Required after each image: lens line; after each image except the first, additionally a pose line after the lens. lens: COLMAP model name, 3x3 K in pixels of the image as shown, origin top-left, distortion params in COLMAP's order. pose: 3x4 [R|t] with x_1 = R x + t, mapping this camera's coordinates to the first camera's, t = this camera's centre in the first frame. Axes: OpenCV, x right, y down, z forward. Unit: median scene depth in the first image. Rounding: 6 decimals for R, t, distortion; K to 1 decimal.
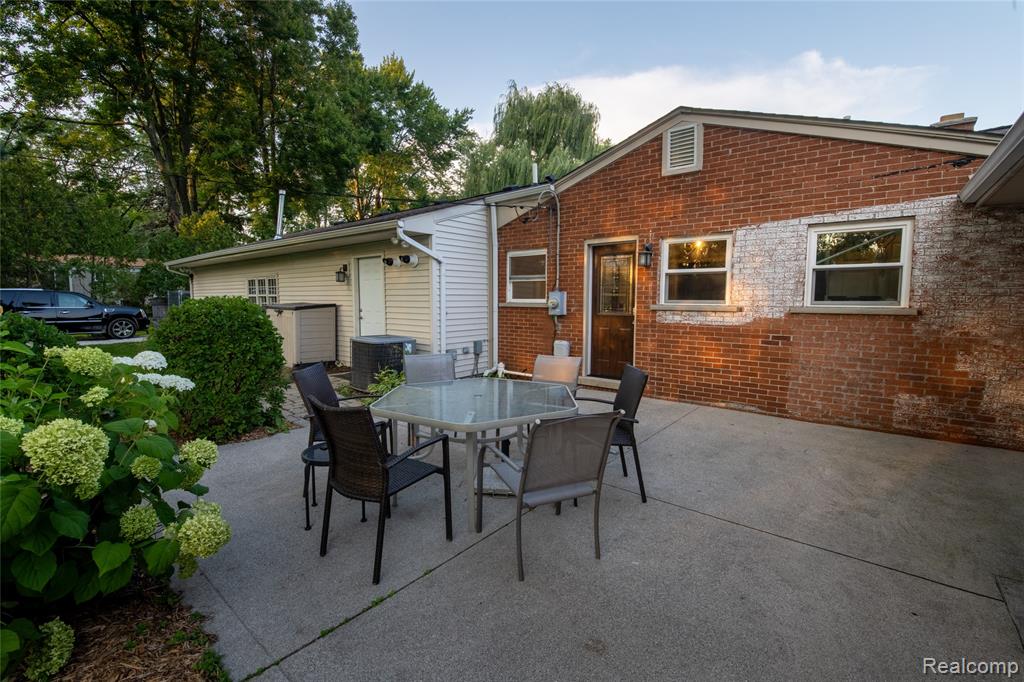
lens RADIAL K [[447.3, 0, 507.9], [0, 447.3, 340.4], [0, 0, 1]] dist [-0.019244, -0.000448]
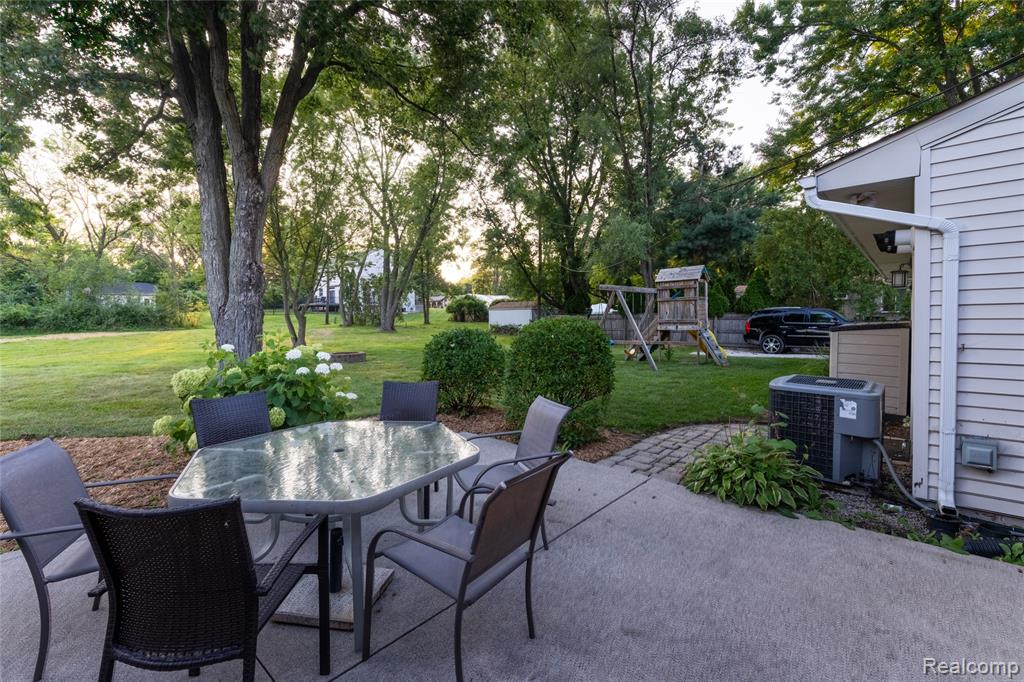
lens RADIAL K [[447.3, 0, 503.4], [0, 447.3, 325.9], [0, 0, 1]] dist [-0.019244, -0.000448]
pose [[-0.043468, 0.014057, -0.998956, 0.085047], [-0.082368, 0.996446, 0.017606, -0.015044], [0.995654, 0.083047, -0.042155, 0.166619]]
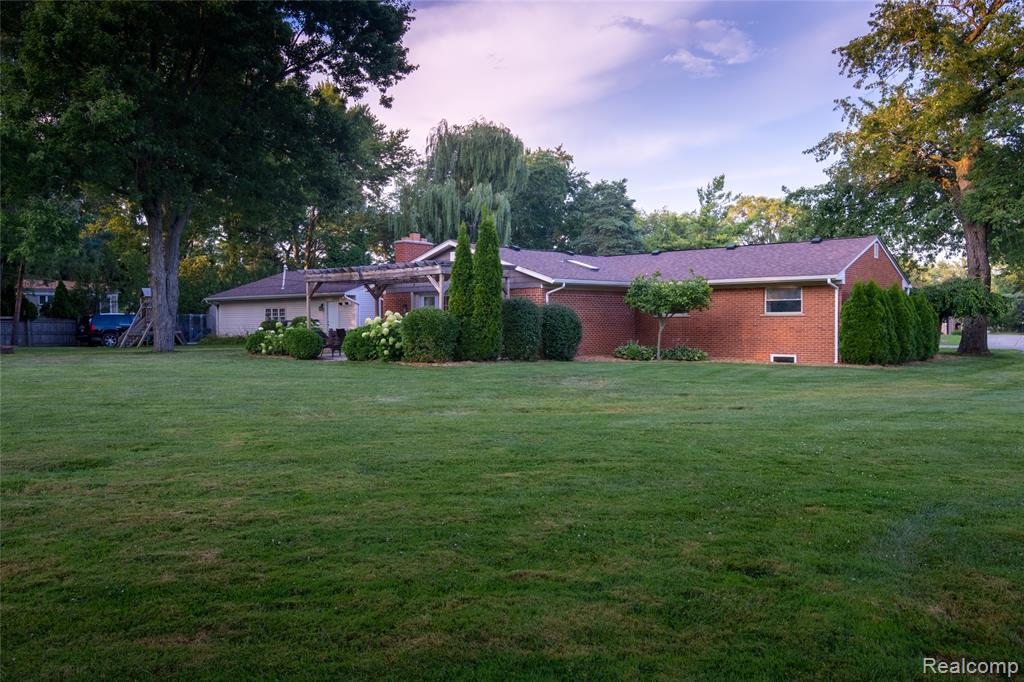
lens RADIAL K [[781.0, 0, 517.2], [0, 781.0, 342.2], [0, 0, 1]] dist [-0.004435, -0.006972]
pose [[0.999920, -0.007965, 0.009865, 0.219667], [0.008634, 0.997531, -0.069688, 0.115828], [-0.009286, 0.069768, 0.997520, -1.092052]]
